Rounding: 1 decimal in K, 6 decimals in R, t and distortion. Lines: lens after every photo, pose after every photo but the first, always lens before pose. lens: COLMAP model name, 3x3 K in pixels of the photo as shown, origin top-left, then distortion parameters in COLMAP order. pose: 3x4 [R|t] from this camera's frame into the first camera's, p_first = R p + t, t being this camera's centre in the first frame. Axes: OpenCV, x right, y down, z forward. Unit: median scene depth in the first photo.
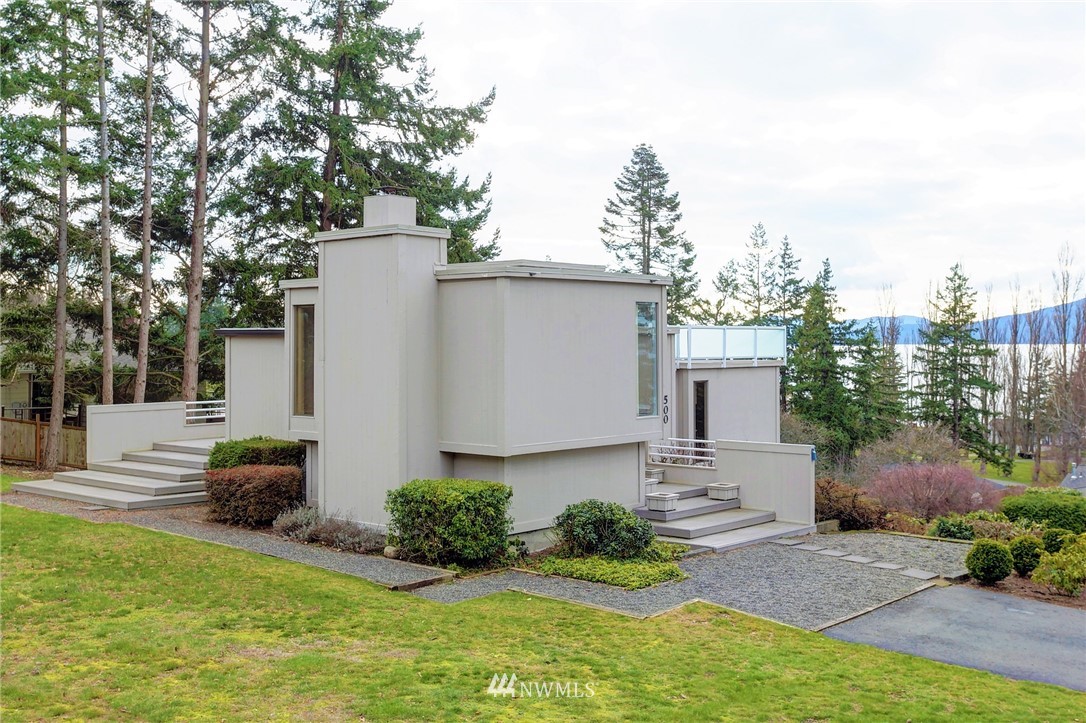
lens RADIAL K [[1182.5, 0, 543.0], [0, 1182.5, 361.5], [0, 0, 1]] dist [0.004585, 0.001884]
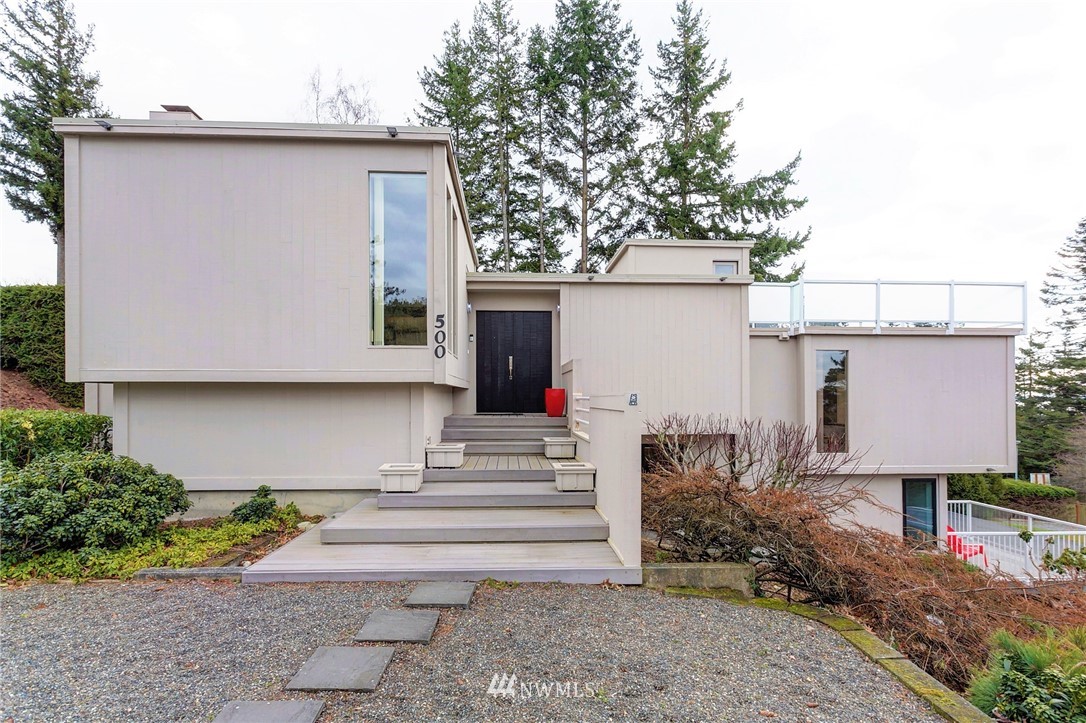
lens RADIAL K [[539.4, 0, 541.3], [0, 539.4, 400.9], [0, 0, 1]] dist [-0.002352, -0.001282]
pose [[0.694169, 0.004164, -0.719800, 0.214906], [-0.015784, 0.999831, -0.009438, 0.046996], [0.719639, 0.017913, 0.694117, 0.505442]]
